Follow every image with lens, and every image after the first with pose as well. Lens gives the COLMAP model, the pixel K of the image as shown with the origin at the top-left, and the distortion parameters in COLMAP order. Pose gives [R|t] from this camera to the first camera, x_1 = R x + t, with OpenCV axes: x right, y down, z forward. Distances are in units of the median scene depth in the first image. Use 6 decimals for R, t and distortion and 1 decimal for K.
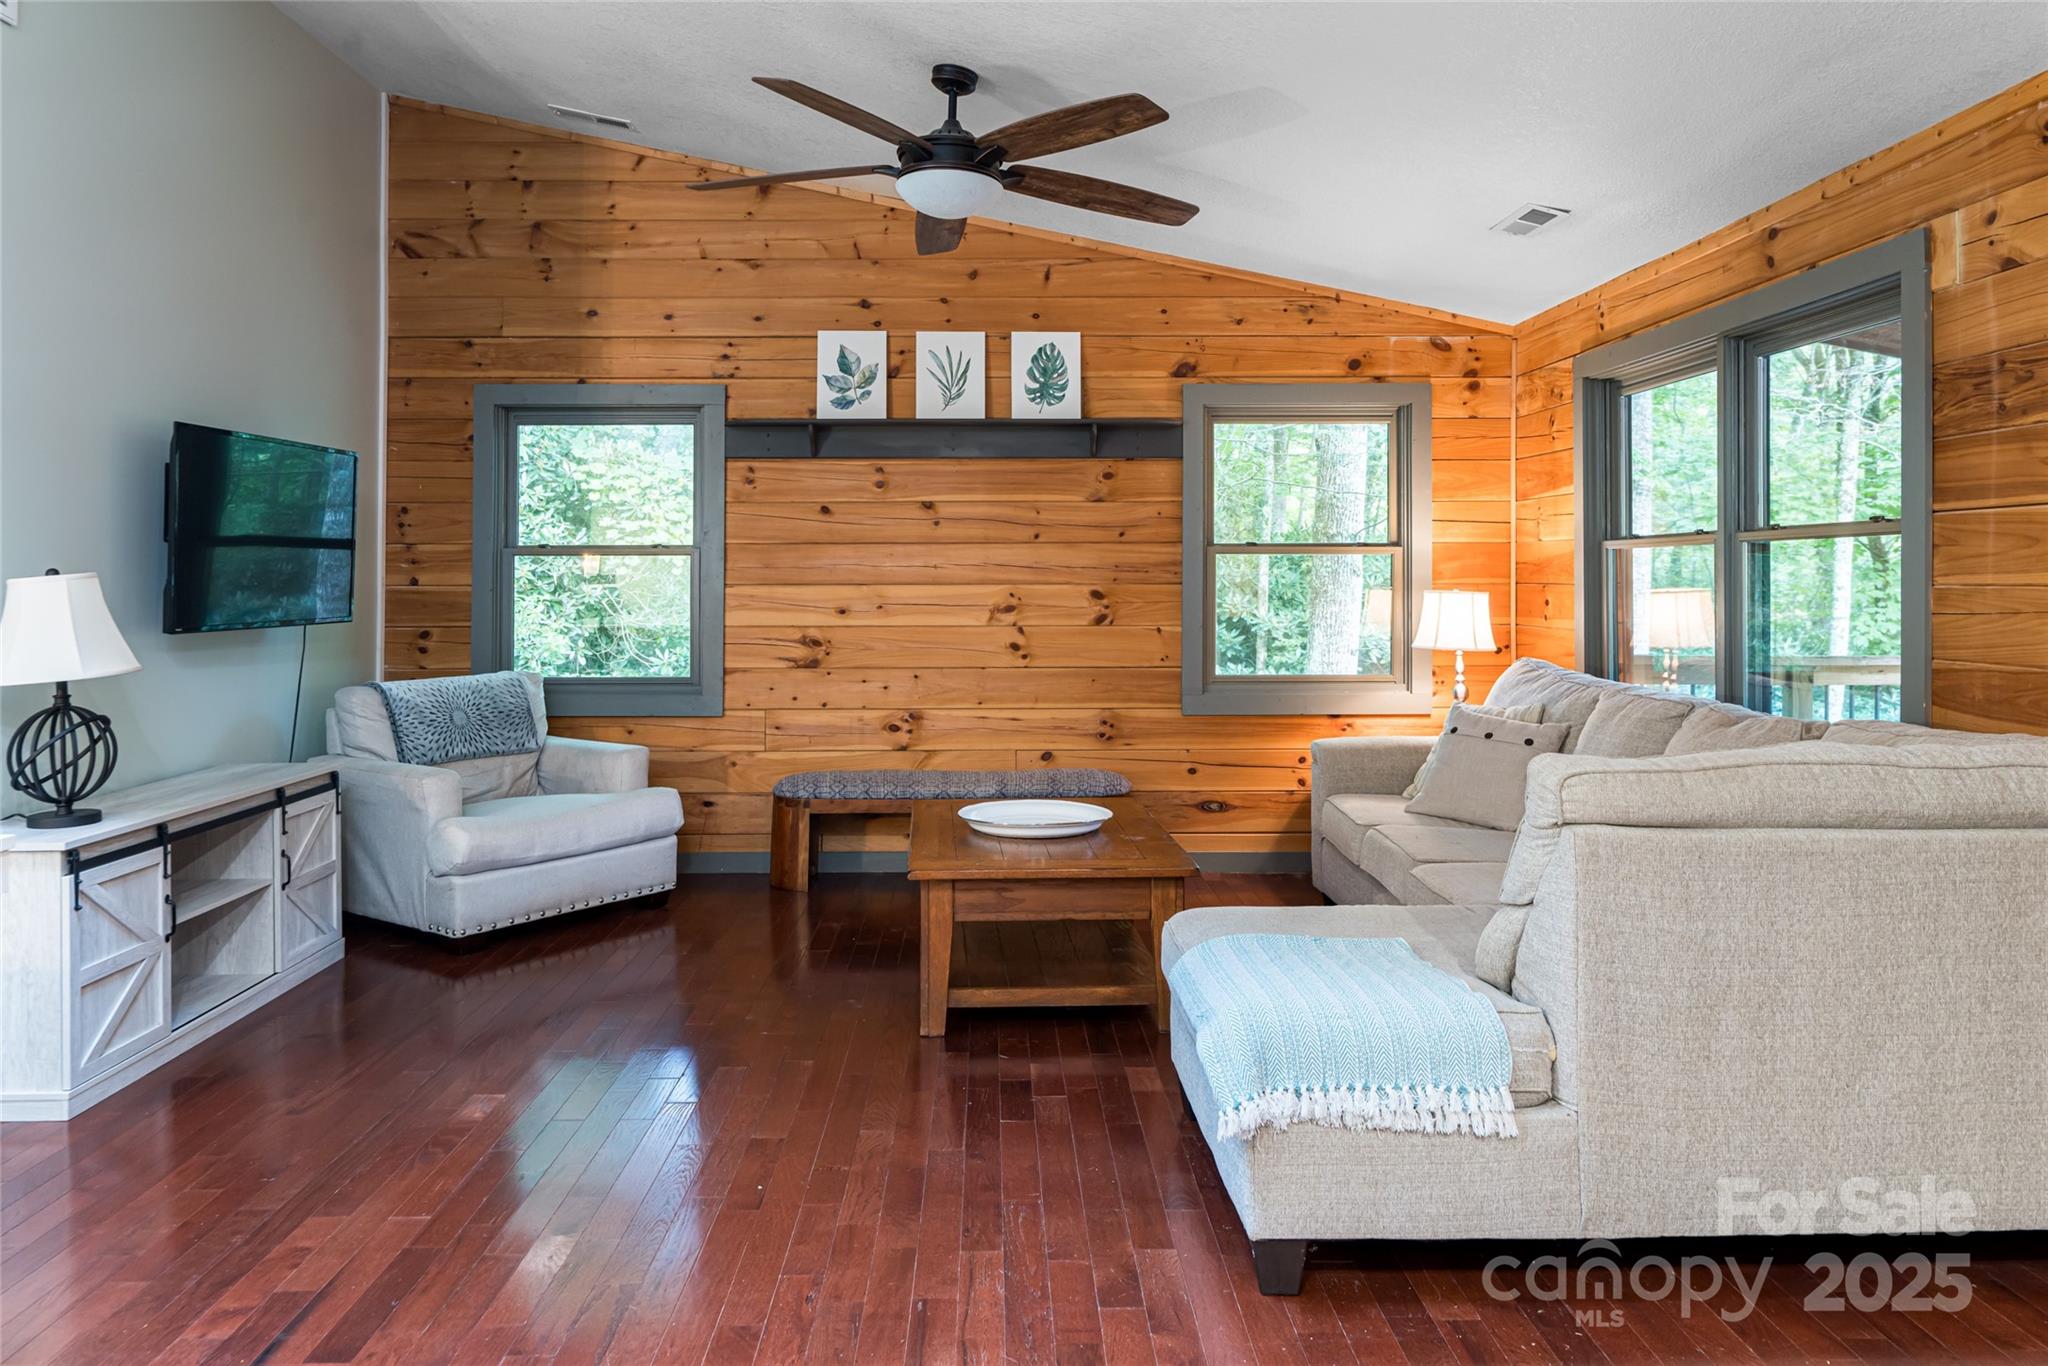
lens RADIAL K [[1392.9, 0, 1027.7], [0, 1392.9, 587.2], [0, 0, 1]] dist [-0.006251, 0.001453]
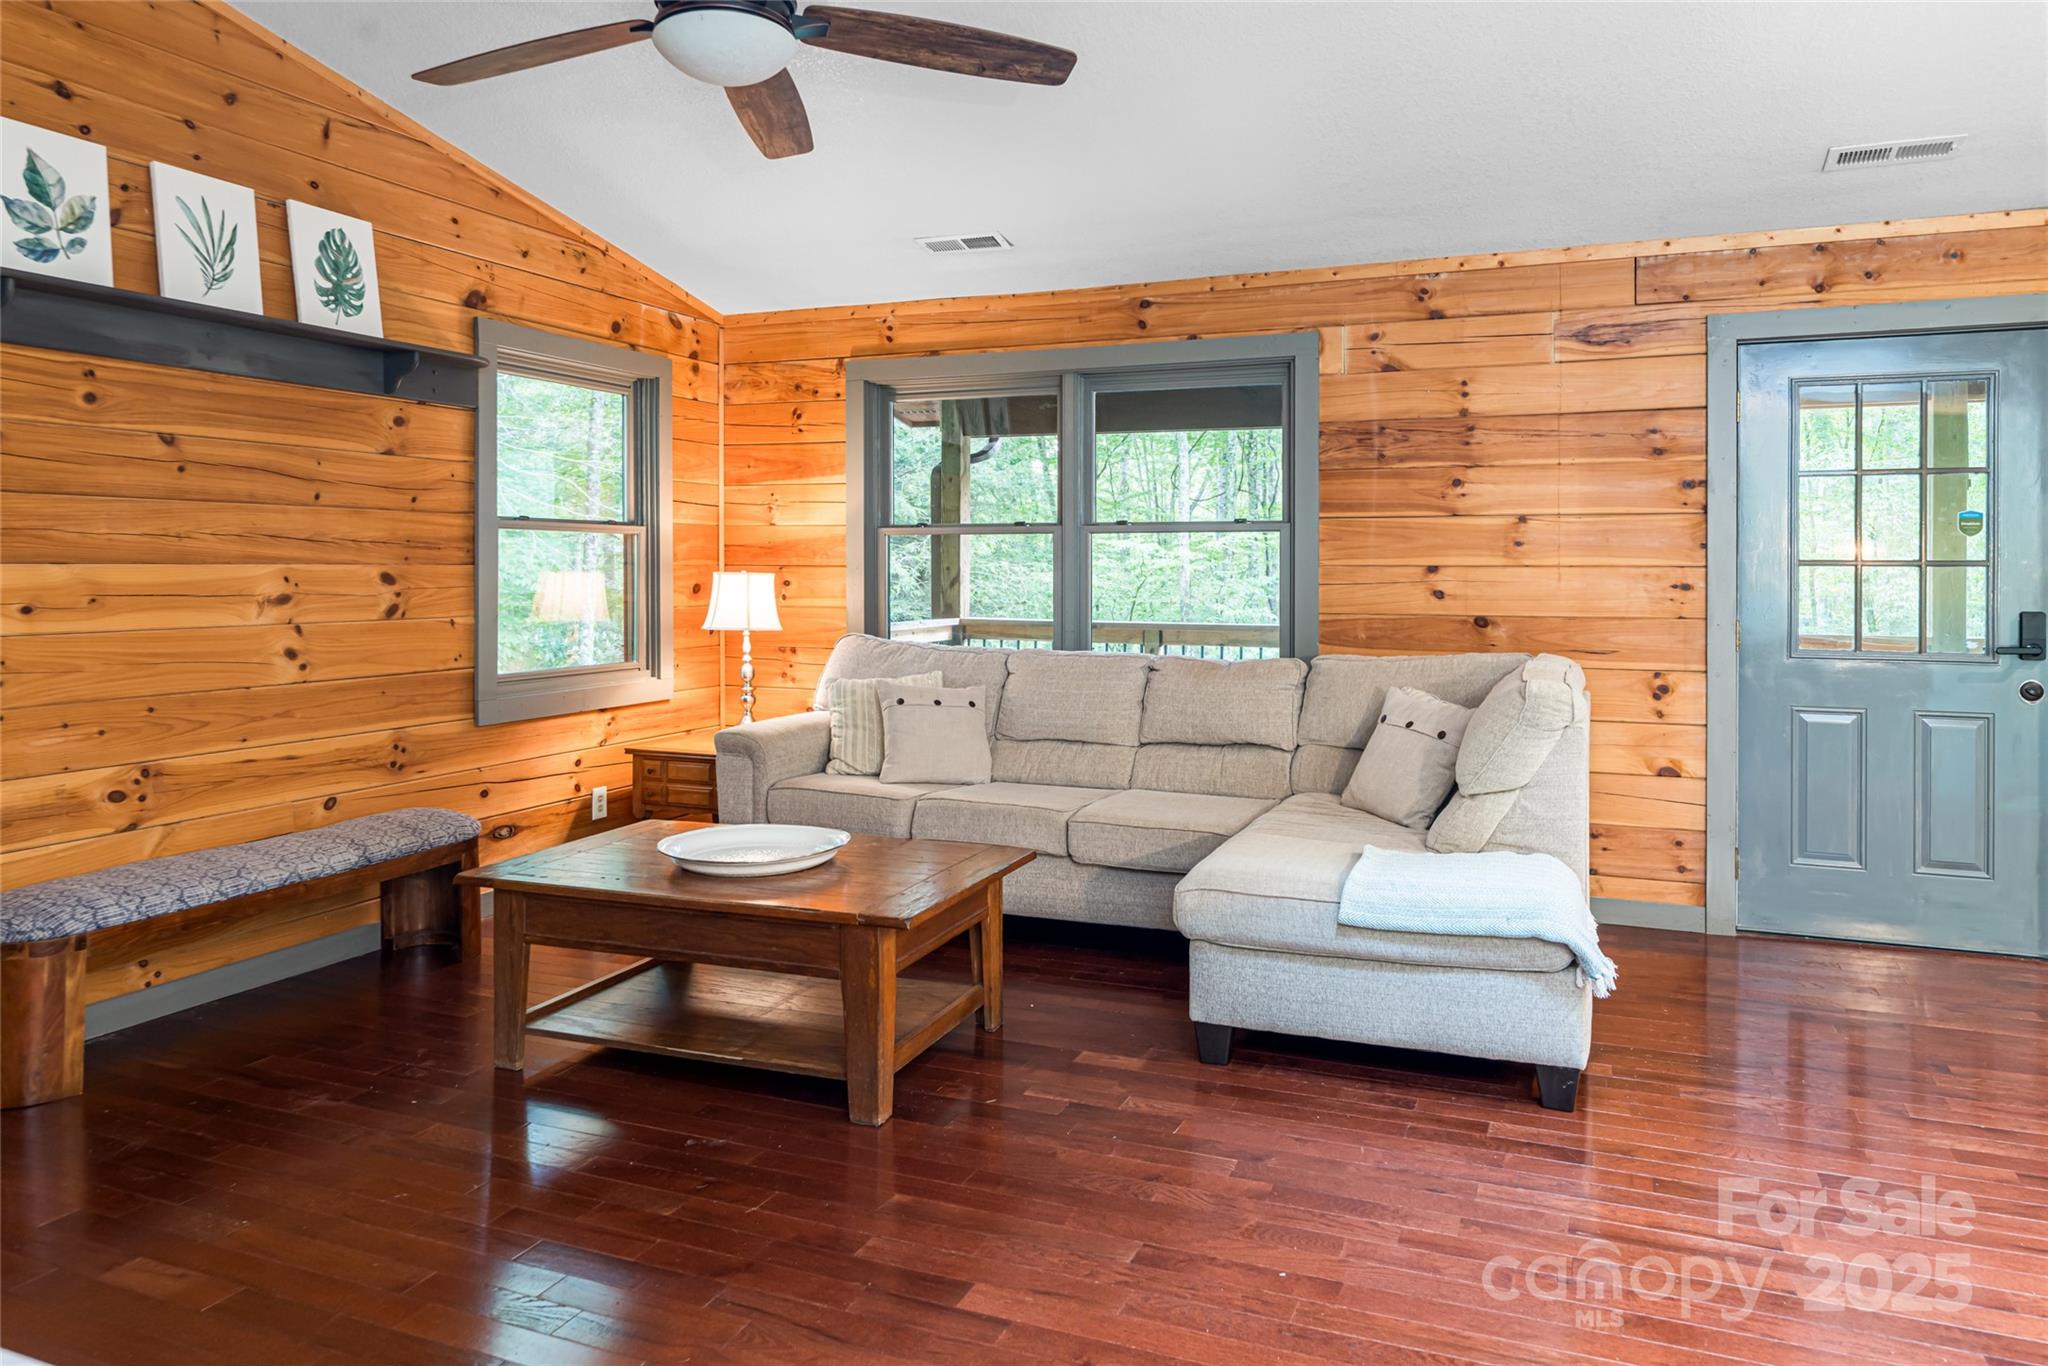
lens RADIAL K [[1351.2, 0, 1023.9], [0, 1351.2, 595.1], [0, 0, 1]] dist [-0.006276, 0.000106]
pose [[0.402090, -0.016514, 0.915451, -0.479778], [0.002053, 0.999851, 0.017135, 0.002641], [-0.915598, -0.005011, 0.402064, 0.393864]]
